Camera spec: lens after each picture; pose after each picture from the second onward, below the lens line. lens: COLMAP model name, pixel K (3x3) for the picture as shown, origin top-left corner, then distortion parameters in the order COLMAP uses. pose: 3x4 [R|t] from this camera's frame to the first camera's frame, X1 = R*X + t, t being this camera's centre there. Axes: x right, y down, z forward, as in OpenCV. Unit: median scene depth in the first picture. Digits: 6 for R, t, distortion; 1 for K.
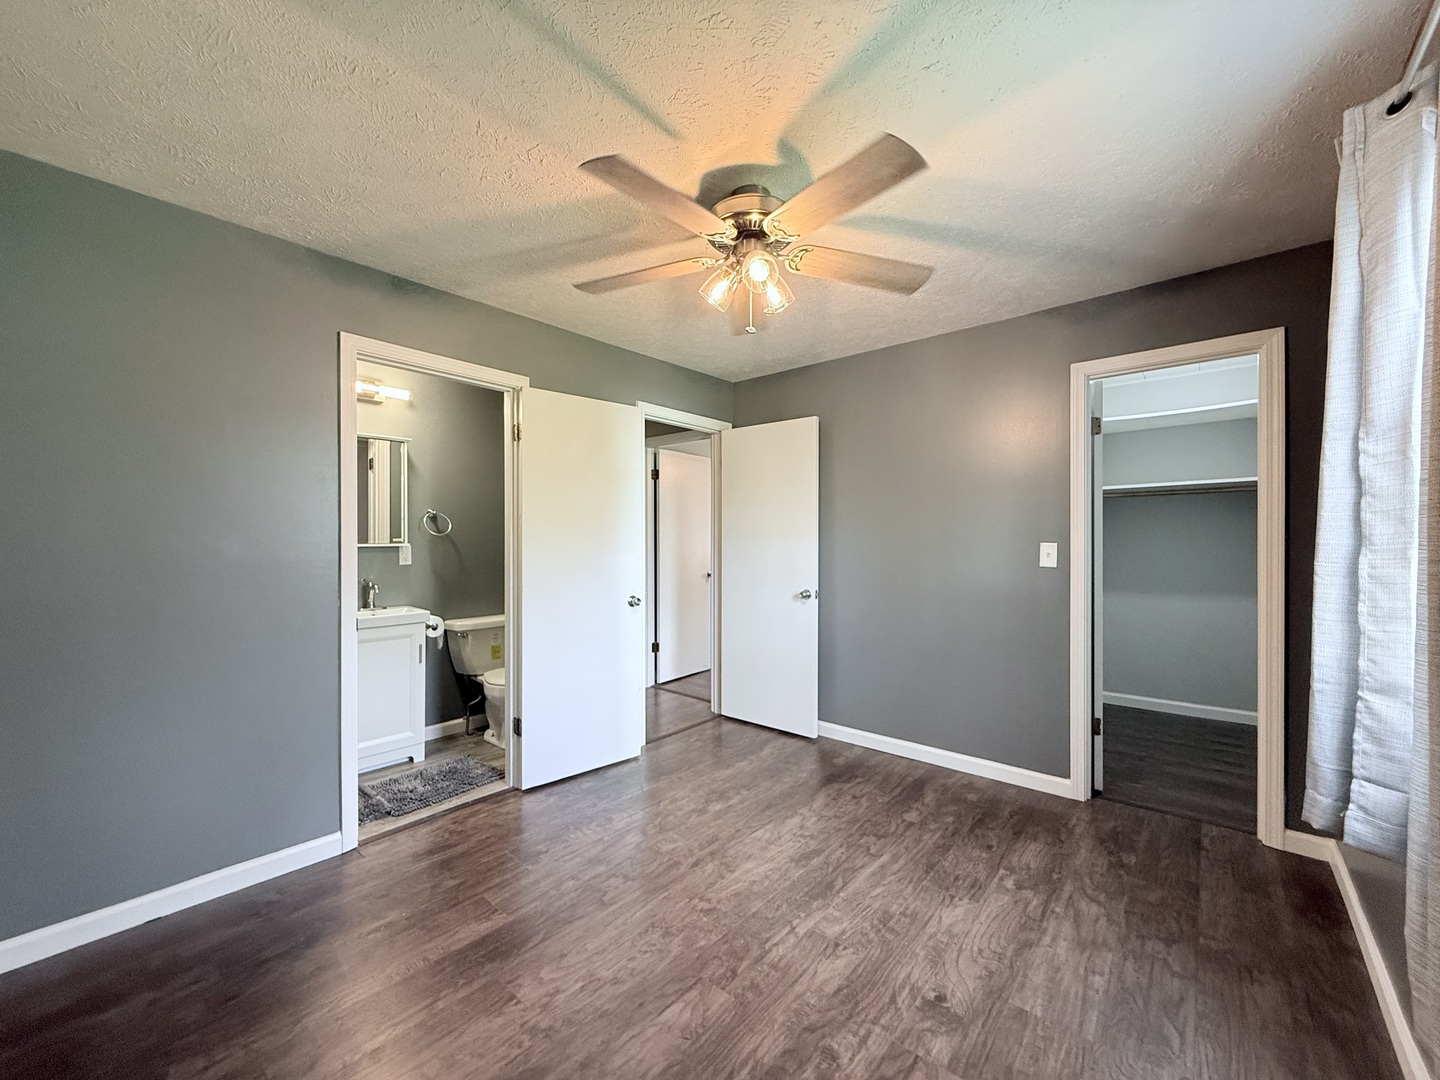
lens RADIAL K [[572.5, 0, 720.0], [0, 572.5, 540.0], [0, 0, 1]] dist [0.001286, -0.000017]
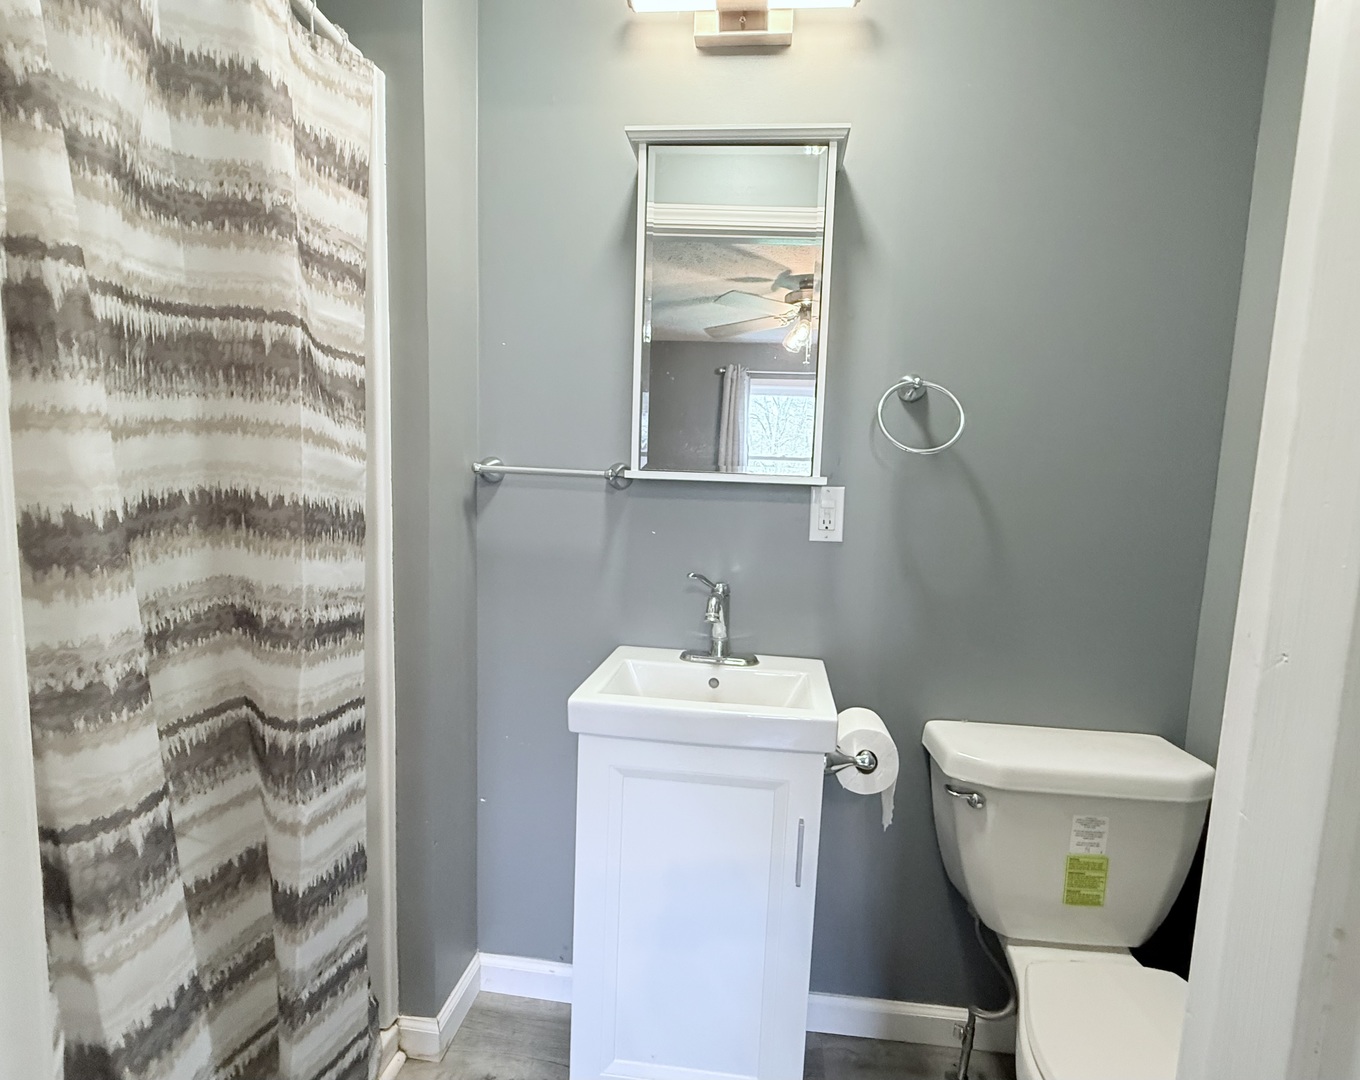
lens RADIAL K [[626.5, 0, 706.9], [0, 626.5, 547.6], [0, 0, 1]] dist [0.000710, 0.000138]
pose [[0.578259, 0.083849, -0.811533, -0.556448], [-0.030851, 0.996241, 0.080950, 0.038844], [0.815270, -0.021773, 0.578672, 1.416134]]
